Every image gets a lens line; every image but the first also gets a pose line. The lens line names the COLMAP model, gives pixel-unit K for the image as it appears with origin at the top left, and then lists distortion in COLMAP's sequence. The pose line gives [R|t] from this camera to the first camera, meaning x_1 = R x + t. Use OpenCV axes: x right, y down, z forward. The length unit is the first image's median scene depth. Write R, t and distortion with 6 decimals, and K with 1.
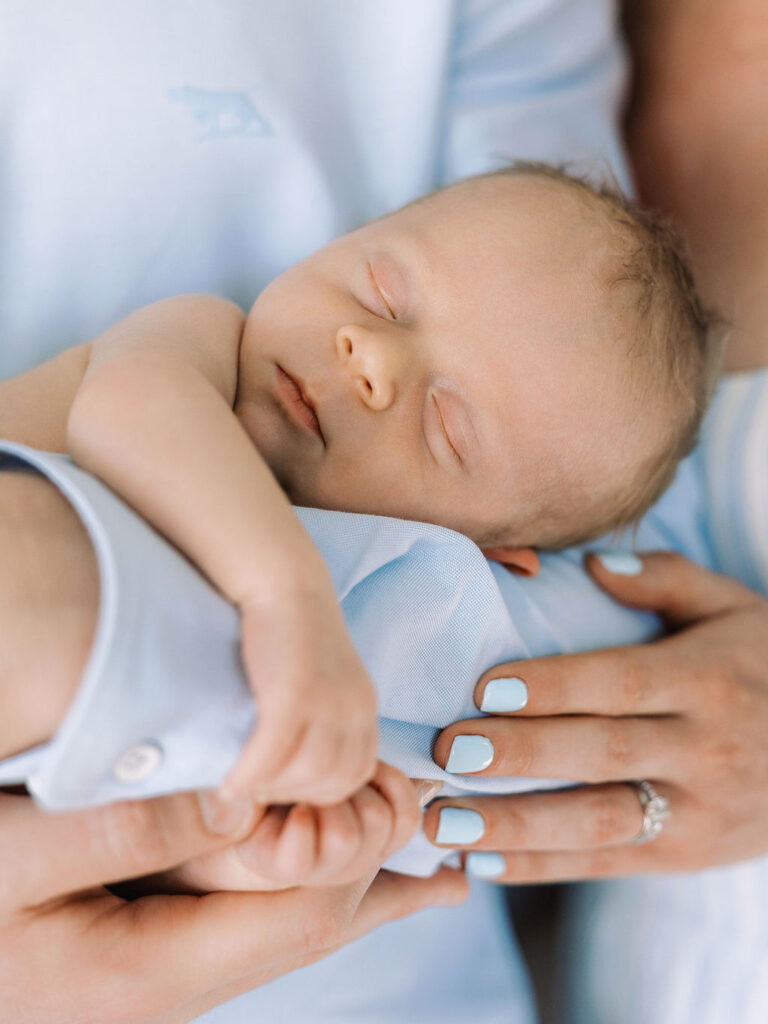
lens RADIAL K [[1997.4, 0, 386.3], [0, 1997.4, 511.8], [0, 0, 1]] dist [-0.100577, 0.000000]
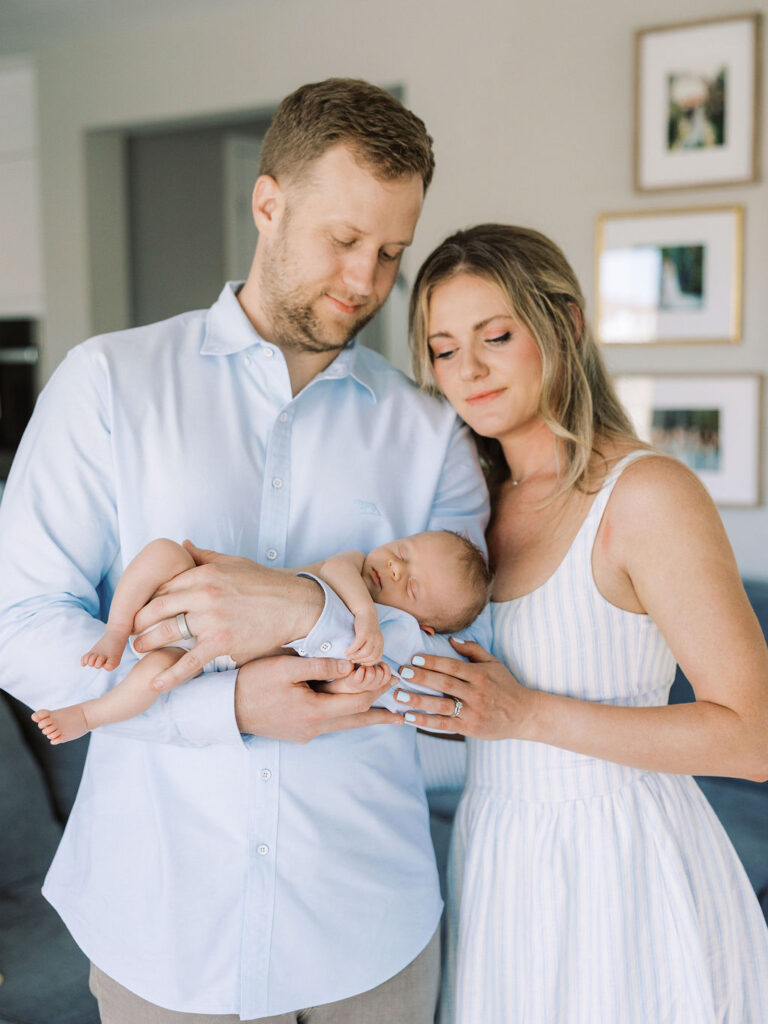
lens RADIAL K [[1405.8, 0, 383.6], [0, 1405.8, 510.9], [0, 0, 1]] dist [0.003463, 0.000000]
pose [[0.989132, 0.124493, -0.078227, 0.169045], [-0.139486, 0.962776, -0.231528, 0.453363], [0.046491, 0.239923, 0.969678, -1.705676]]
